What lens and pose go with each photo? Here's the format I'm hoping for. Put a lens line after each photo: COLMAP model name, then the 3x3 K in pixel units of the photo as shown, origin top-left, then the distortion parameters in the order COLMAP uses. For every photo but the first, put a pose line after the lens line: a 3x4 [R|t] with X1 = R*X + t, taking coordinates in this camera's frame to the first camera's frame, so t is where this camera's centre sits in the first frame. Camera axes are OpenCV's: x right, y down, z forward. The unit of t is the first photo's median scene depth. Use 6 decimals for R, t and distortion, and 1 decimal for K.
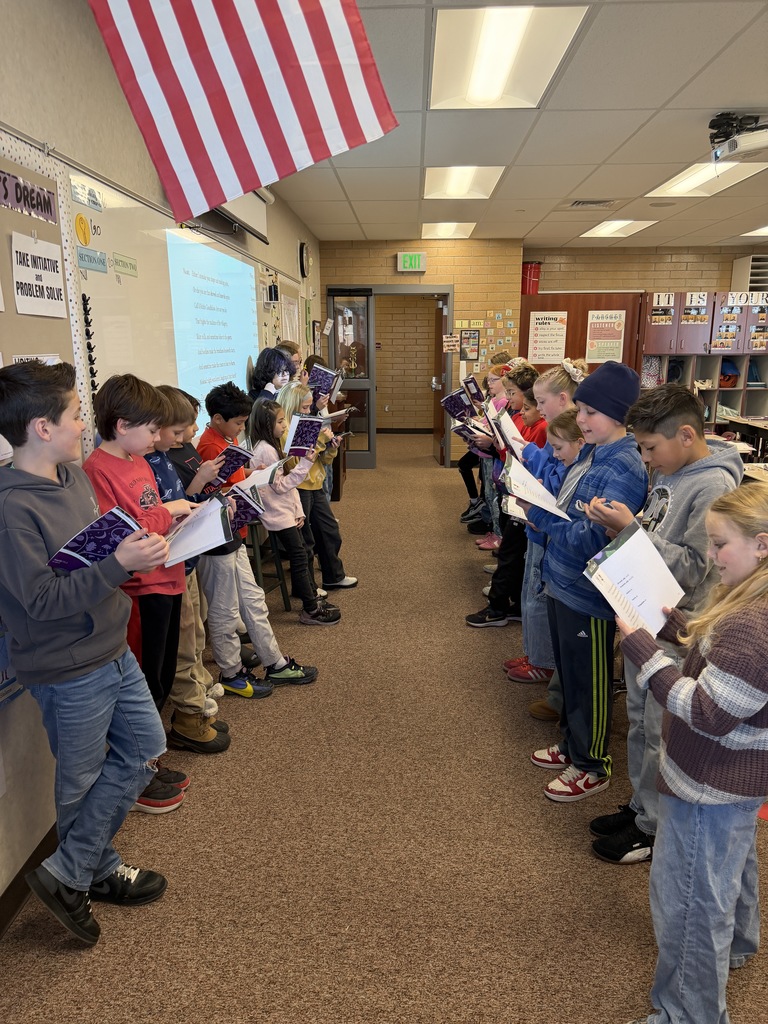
lens RADIAL K [[701.8, 0, 383.4], [0, 701.8, 517.6], [0, 0, 1]] dist [-0.033469, -0.006055]
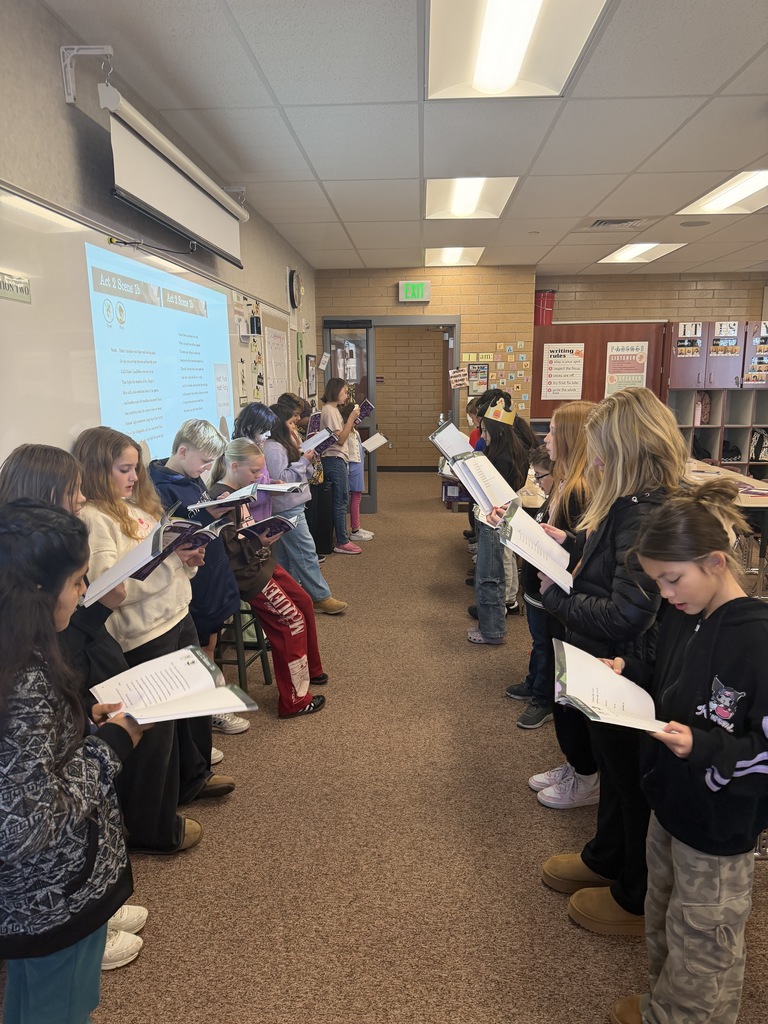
lens RADIAL K [[701.8, 0, 382.4], [0, 701.8, 507.3], [0, 0, 1]] dist [-0.033469, -0.006055]
pose [[0.999898, -0.002616, -0.014052, 0.010705], [0.001812, 0.998377, -0.056918, -0.029700], [0.014178, 0.056886, 0.998280, 0.096335]]
